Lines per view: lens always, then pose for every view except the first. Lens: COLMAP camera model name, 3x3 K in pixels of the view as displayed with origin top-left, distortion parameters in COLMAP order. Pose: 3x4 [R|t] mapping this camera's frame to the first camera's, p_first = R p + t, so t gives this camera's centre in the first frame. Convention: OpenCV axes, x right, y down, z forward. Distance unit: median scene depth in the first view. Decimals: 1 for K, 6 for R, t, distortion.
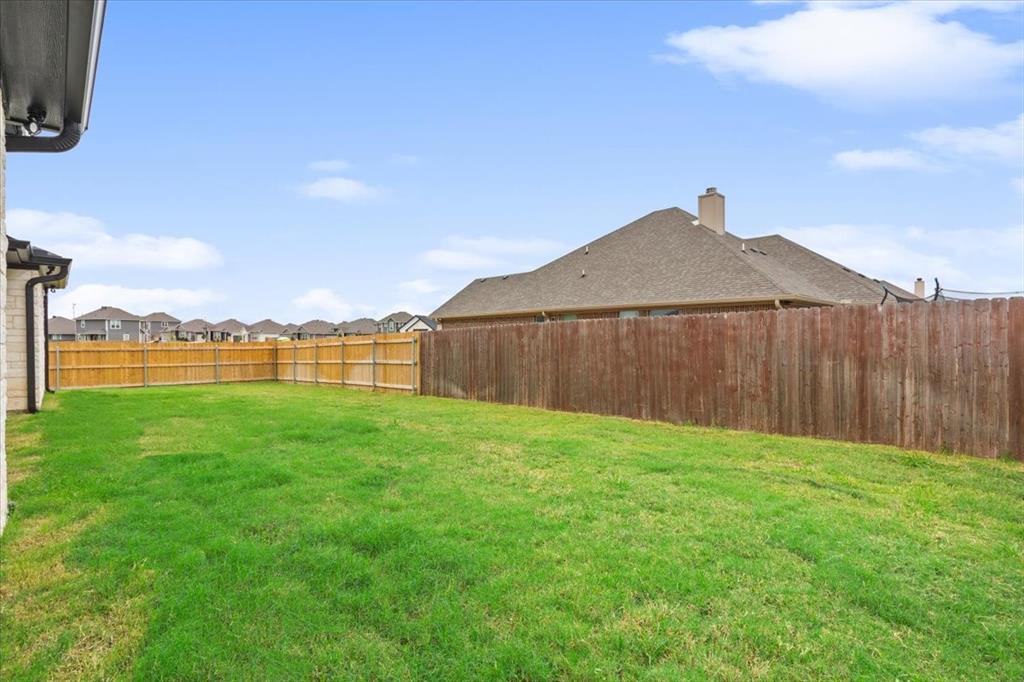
lens RADIAL K [[491.1, 0, 522.9], [0, 491.1, 343.7], [0, 0, 1]] dist [-0.002868, -0.001075]
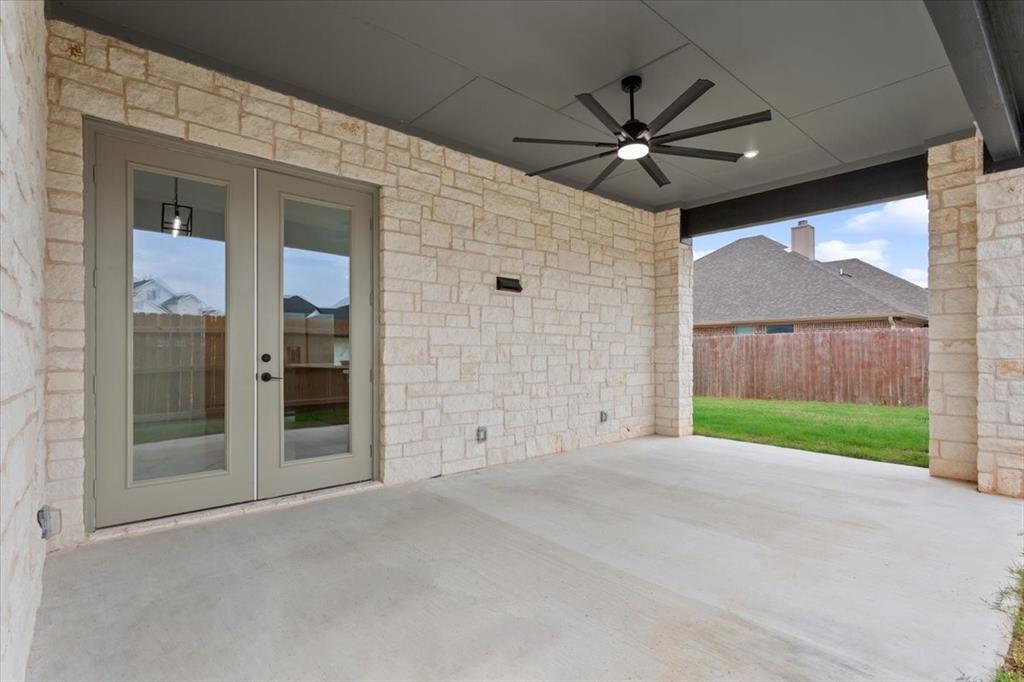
lens RADIAL K [[491.1, 0, 501.1], [0, 491.1, 345.7], [0, 0, 1]] dist [-0.002868, -0.001075]
pose [[0.998456, -0.004467, -0.055366, -0.633759], [0.003106, 0.999692, -0.024632, 0.019252], [0.055459, 0.024422, 0.998162, -0.471162]]
